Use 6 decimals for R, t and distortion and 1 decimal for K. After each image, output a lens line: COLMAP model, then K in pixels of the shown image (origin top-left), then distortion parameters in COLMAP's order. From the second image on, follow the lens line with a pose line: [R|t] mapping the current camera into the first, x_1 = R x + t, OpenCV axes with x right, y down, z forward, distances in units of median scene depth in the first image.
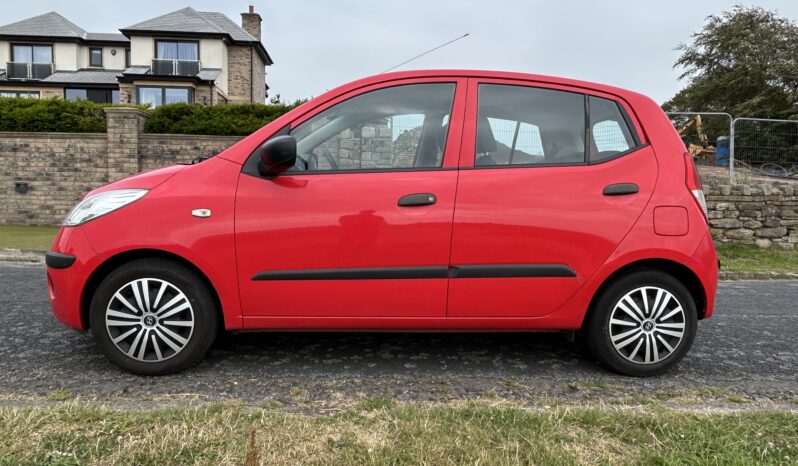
lens RADIAL K [[536.9, 0, 391.5], [0, 536.9, 246.4], [0, 0, 1]] dist [0.004070, -0.020035]
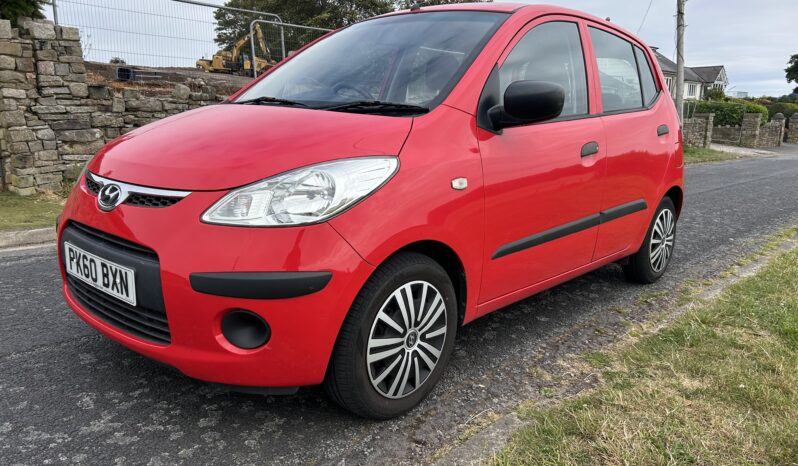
lens RADIAL K [[623.5, 0, 398.8], [0, 623.5, 230.6], [0, 0, 1]] dist [0.014051, -0.018239]
pose [[0.698372, -0.142066, 0.701494, -0.993570], [0.073214, 0.989141, 0.127433, -0.110168], [-0.711980, -0.037637, 0.701190, 0.417204]]
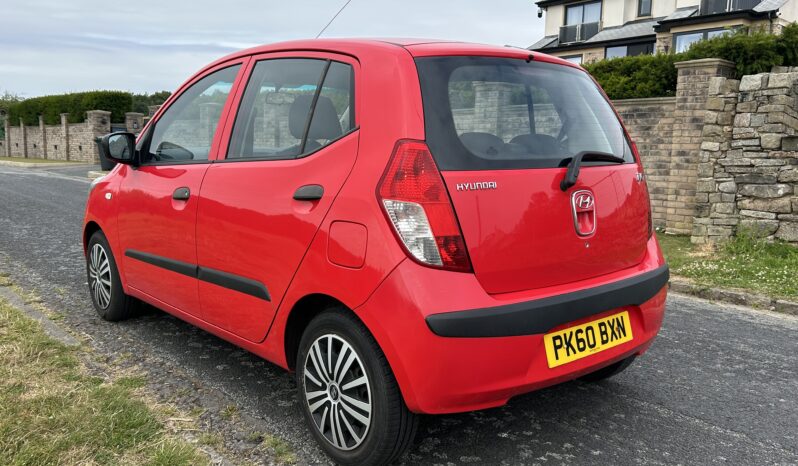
lens RADIAL K [[676.7, 0, 401.8], [0, 676.7, 239.1], [0, 0, 1]] dist [0.067742, -0.053503]
pose [[0.599714, 0.099621, -0.793989, 1.204835], [-0.091651, 0.994242, 0.055520, -0.103280], [0.794949, 0.039474, 0.605391, 0.537071]]
